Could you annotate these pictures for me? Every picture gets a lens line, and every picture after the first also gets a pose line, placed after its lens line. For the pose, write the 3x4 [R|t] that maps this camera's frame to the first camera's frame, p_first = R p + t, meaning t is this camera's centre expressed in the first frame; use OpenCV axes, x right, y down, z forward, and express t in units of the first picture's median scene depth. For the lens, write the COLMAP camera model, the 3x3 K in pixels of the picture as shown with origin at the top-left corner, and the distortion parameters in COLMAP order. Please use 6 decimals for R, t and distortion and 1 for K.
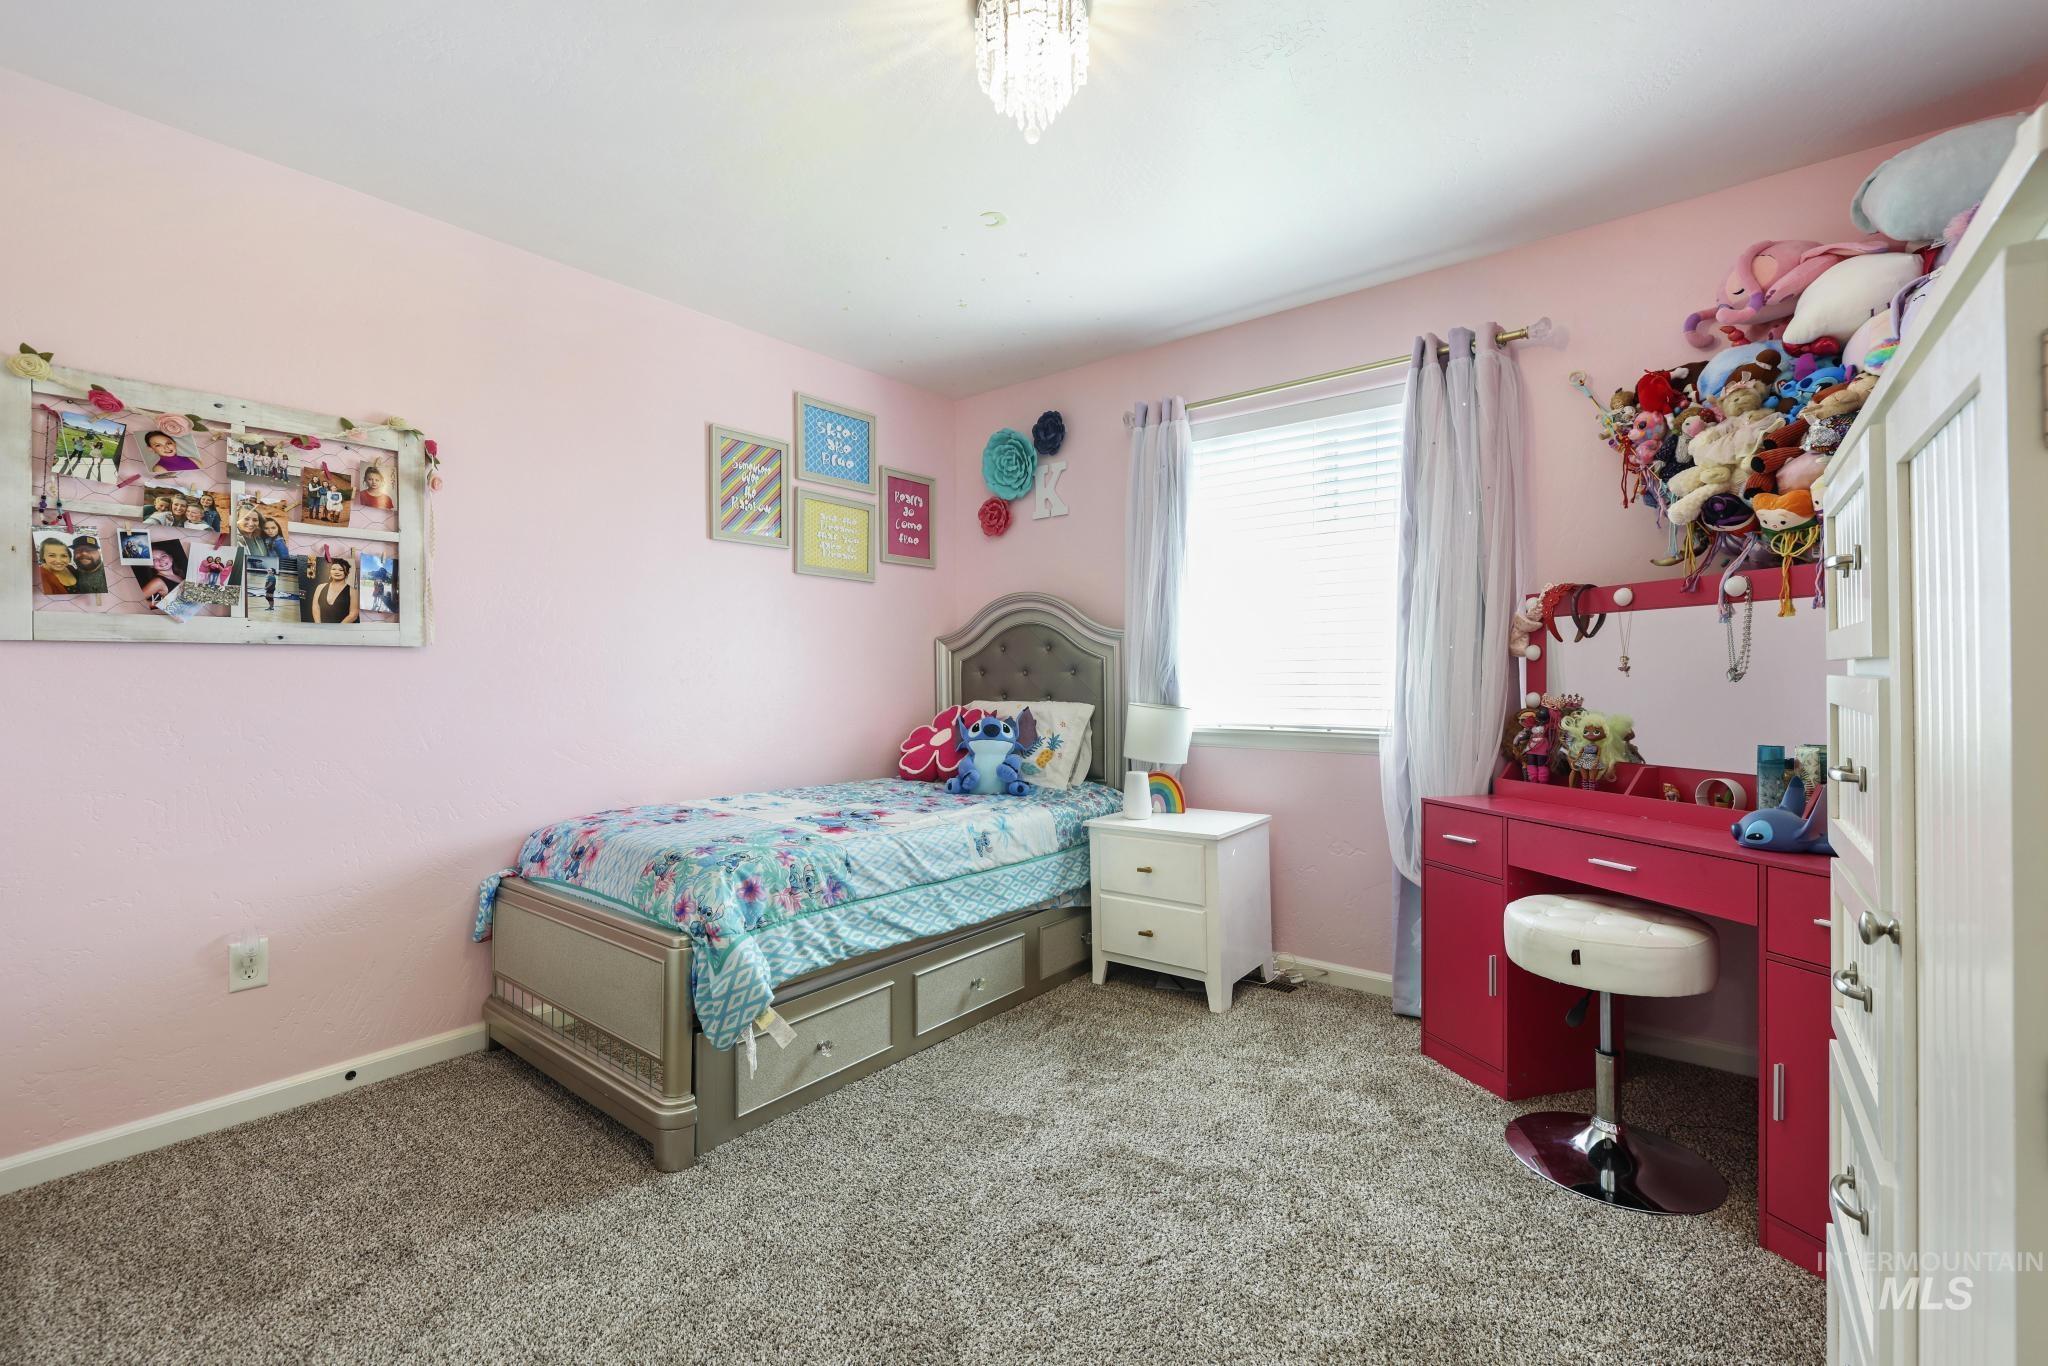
lens RADIAL K [[870.9, 0, 1021.7], [0, 870.9, 669.1], [0, 0, 1]] dist [-0.000716, 0.000110]
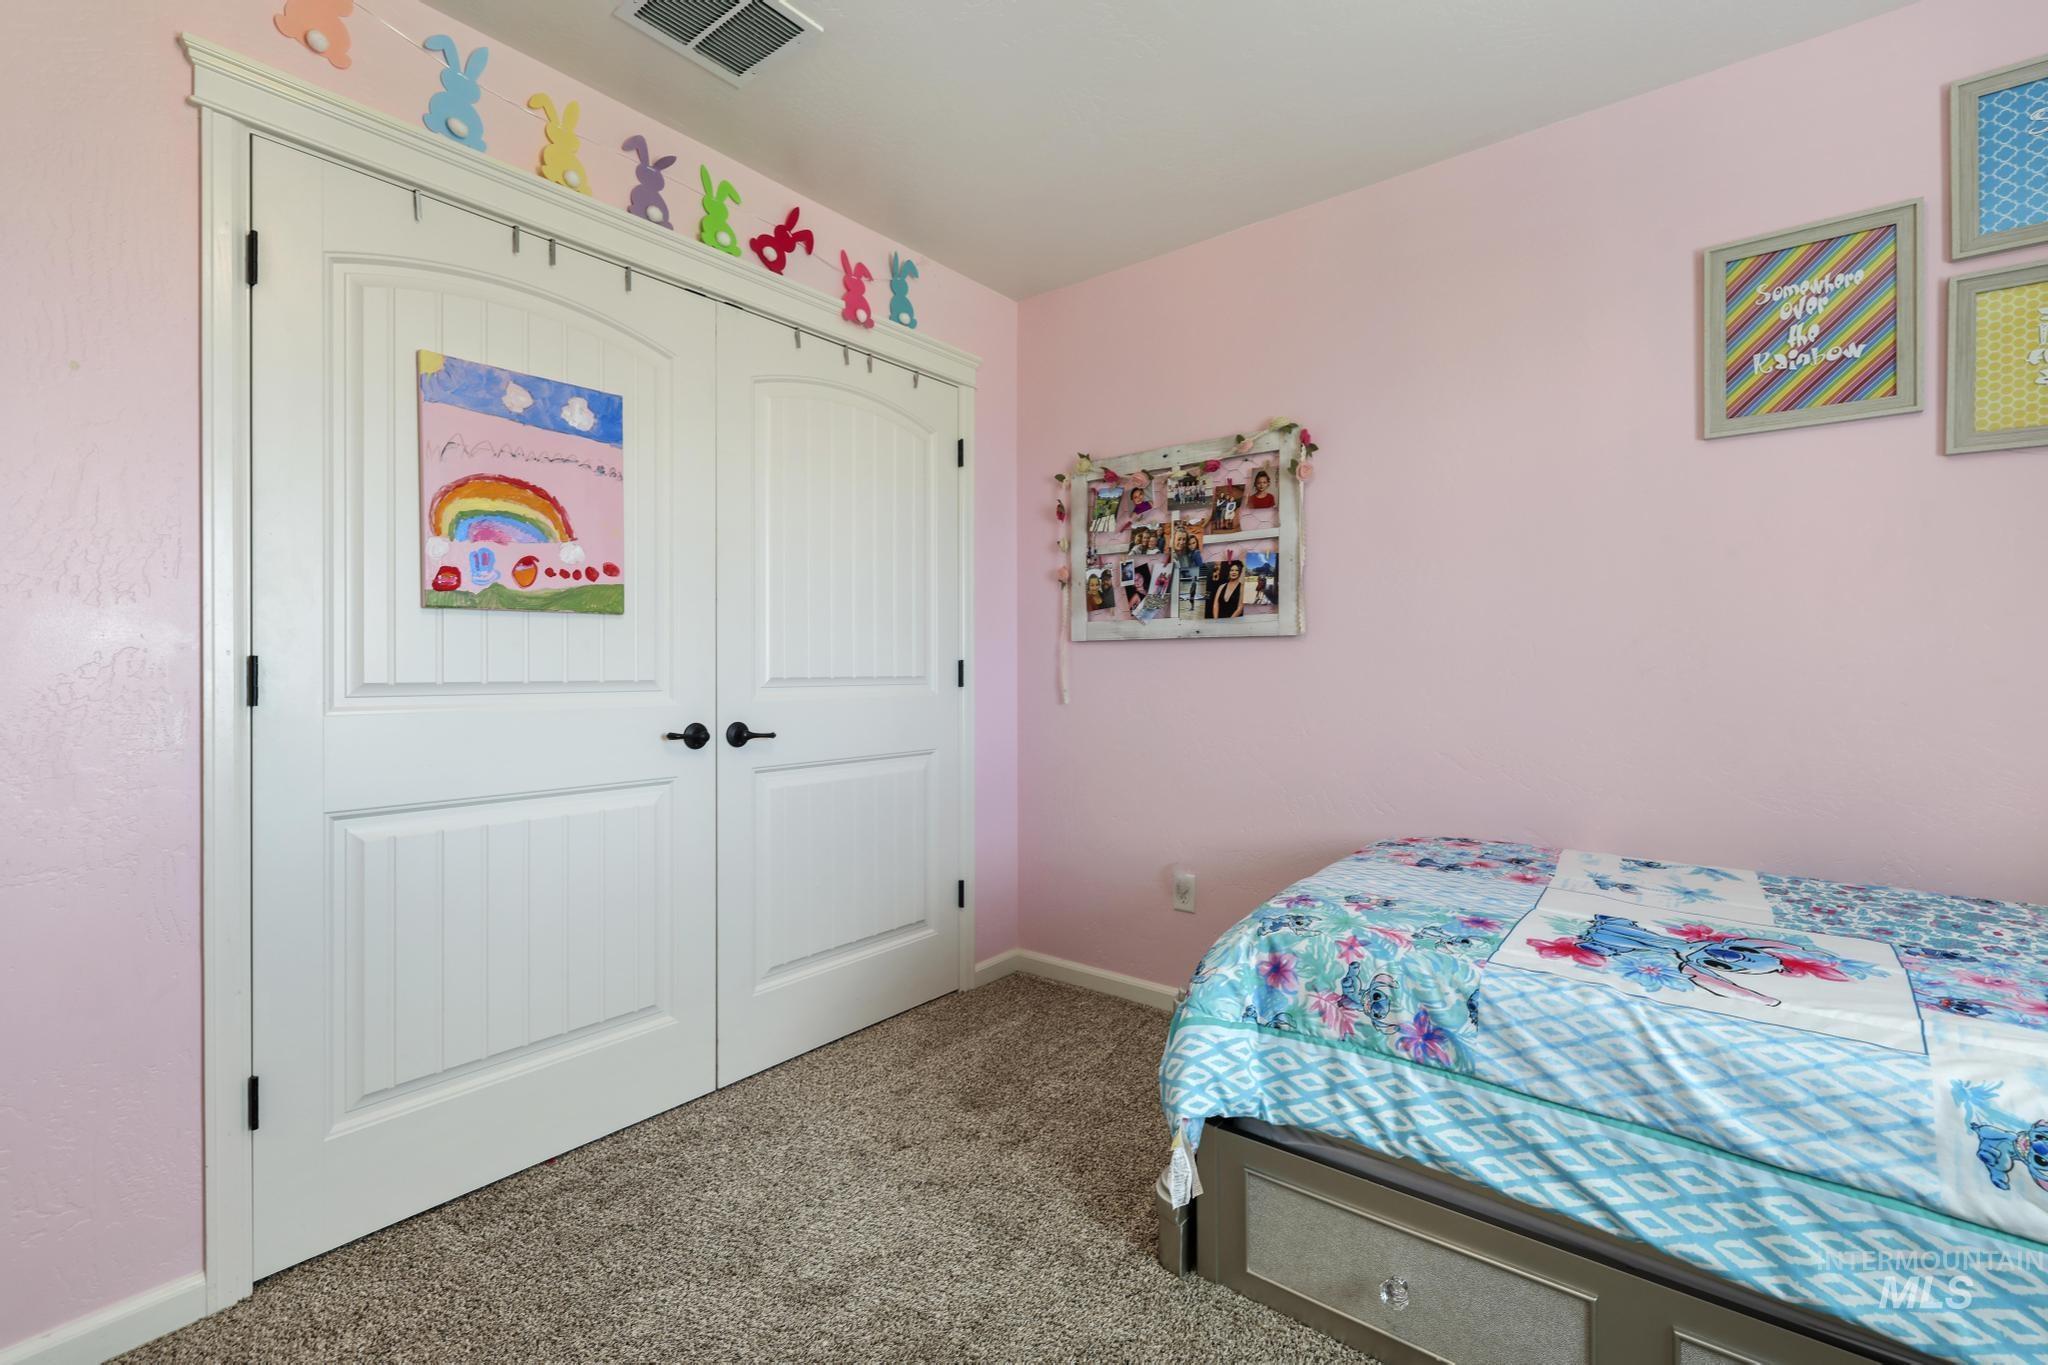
lens RADIAL K [[870.9, 0, 1021.7], [0, 870.9, 668.6], [0, 0, 1]] dist [-0.000716, 0.000110]
pose [[0.002748, 0.007881, -0.999965, 0.369752], [0.007935, 0.999937, 0.007903, 0.003046], [0.999965, -0.007956, 0.002685, 0.755130]]
